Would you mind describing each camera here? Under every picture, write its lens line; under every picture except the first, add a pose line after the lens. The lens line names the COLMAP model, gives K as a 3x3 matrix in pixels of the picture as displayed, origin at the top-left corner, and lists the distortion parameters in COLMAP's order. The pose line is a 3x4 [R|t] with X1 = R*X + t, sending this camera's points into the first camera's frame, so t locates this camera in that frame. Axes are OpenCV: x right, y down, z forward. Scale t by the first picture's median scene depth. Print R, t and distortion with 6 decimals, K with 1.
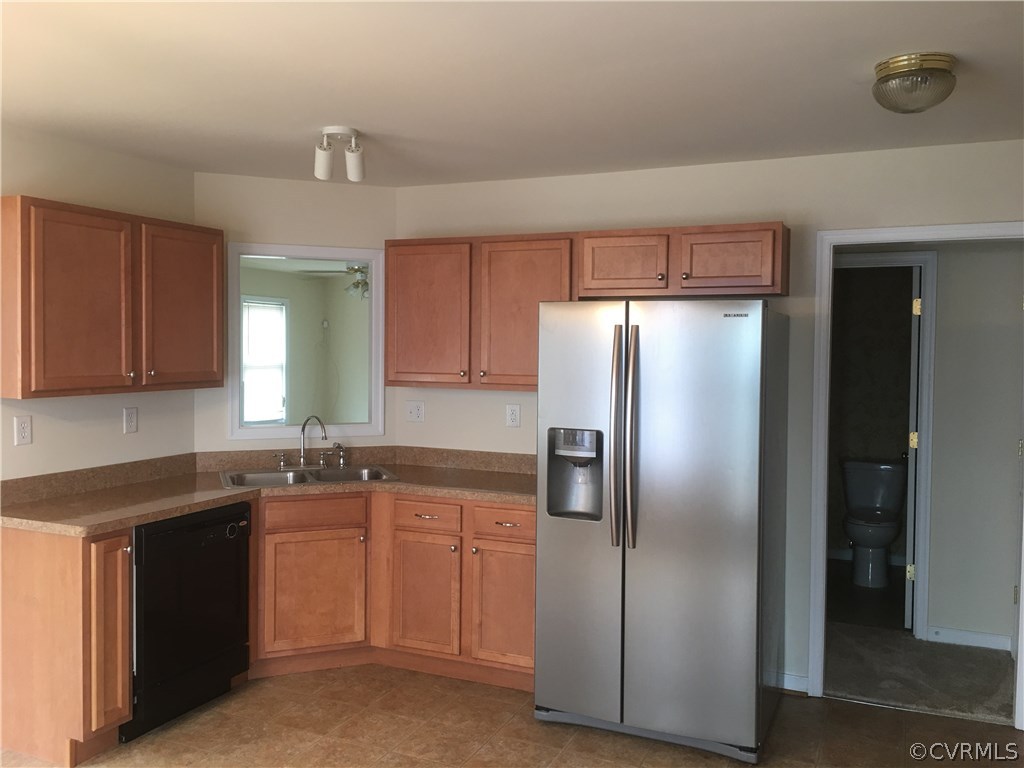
lens RADIAL K [[878.6, 0, 507.4], [0, 878.6, 372.0], [0, 0, 1]] dist [0.091075, -0.126240]
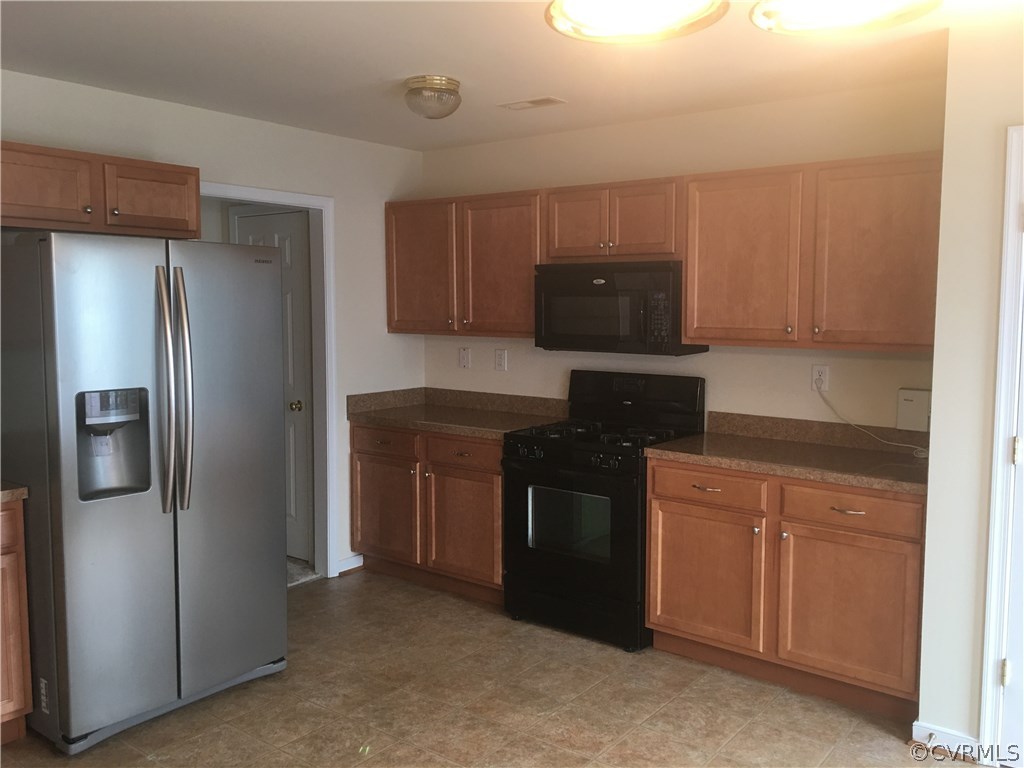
lens RADIAL K [[878.6, 0, 507.4], [0, 878.6, 372.0], [0, 0, 1]] dist [0.091075, -0.126240]
pose [[0.229982, -0.085787, 0.969406, -0.671031], [0.028576, 0.996273, 0.081385, -0.010135], [-0.972775, 0.008984, 0.231576, 0.453463]]
